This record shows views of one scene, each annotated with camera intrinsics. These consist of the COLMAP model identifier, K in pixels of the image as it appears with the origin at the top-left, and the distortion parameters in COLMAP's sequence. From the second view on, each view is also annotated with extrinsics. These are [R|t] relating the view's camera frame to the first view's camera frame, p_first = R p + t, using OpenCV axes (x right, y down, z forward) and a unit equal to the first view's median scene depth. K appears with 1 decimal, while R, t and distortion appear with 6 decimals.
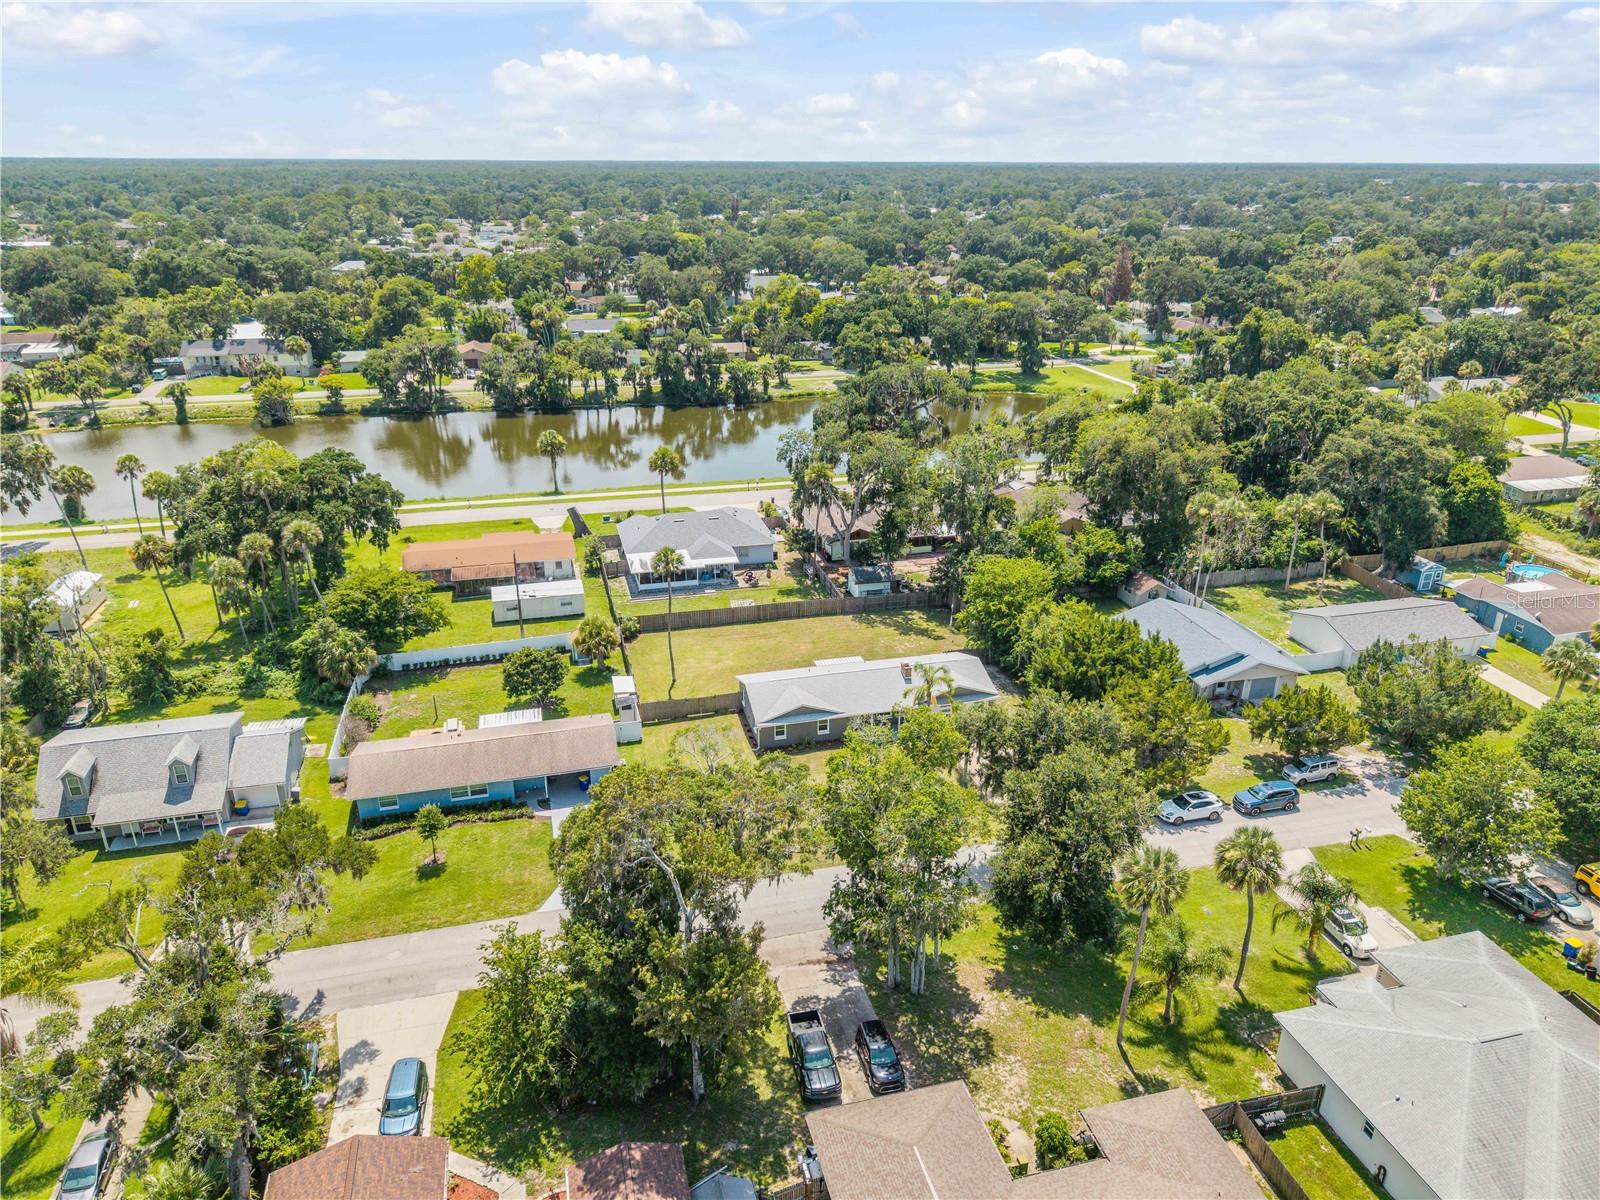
lens RADIAL K [[1069.6, 0, 800.0], [0, 1069.6, 600.0], [0, 0, 1]] dist [0.067595, -0.095453]
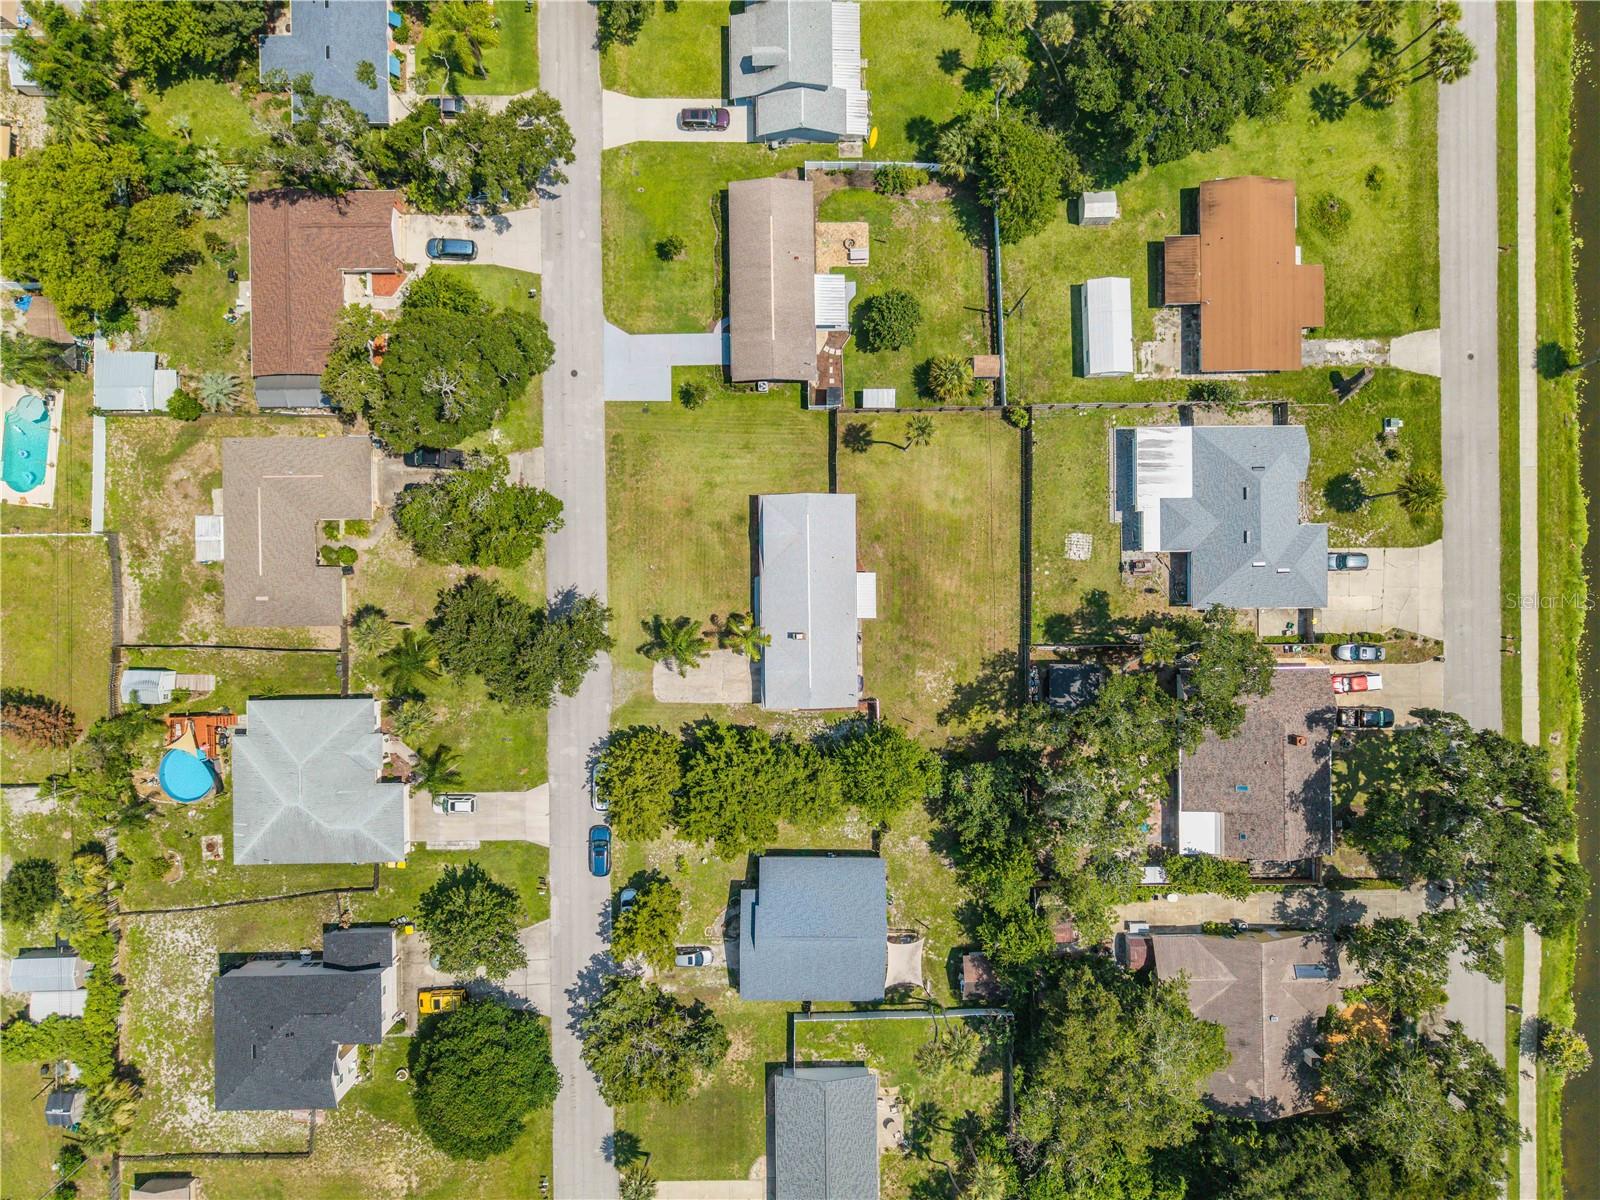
lens RADIAL K [[1100.2, 0, 800.0], [0, 1100.2, 600.0], [0, 0, 1]] dist [0.122485, -0.000634]
pose [[-0.238310, 0.971186, -0.002664, 0.050136], [-0.373396, -0.089091, 0.923384, -0.782899], [0.896540, 0.221046, 0.383868, 0.423455]]
